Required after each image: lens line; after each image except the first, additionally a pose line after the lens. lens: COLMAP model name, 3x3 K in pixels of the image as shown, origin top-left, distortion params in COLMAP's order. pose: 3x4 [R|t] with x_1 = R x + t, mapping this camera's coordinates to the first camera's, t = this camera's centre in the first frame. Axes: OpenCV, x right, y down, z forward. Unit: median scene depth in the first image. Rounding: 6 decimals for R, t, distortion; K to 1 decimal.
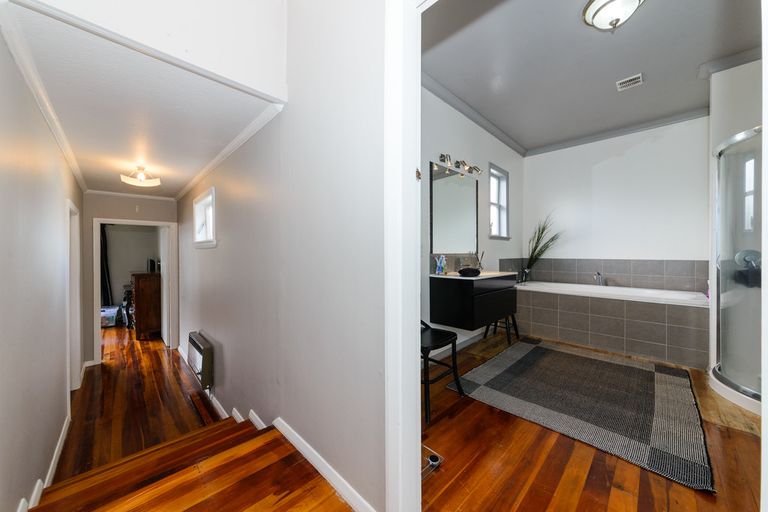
lens RADIAL K [[270.1, 0, 386.5], [0, 270.1, 253.3], [0, 0, 1]] dist [-0.001424, 0.000342]
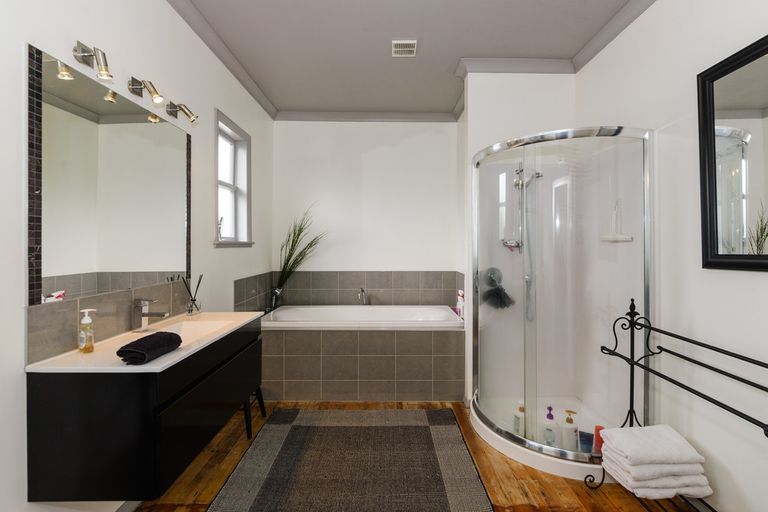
lens RADIAL K [[364.3, 0, 385.5], [0, 364.3, 247.9], [0, 0, 1]] dist [0.010261, -0.000612]
pose [[0.717489, 0.005373, 0.696549, 0.118037], [-0.002312, 0.999983, -0.005332, -0.052379], [-0.696566, 0.002215, 0.717489, 0.238120]]
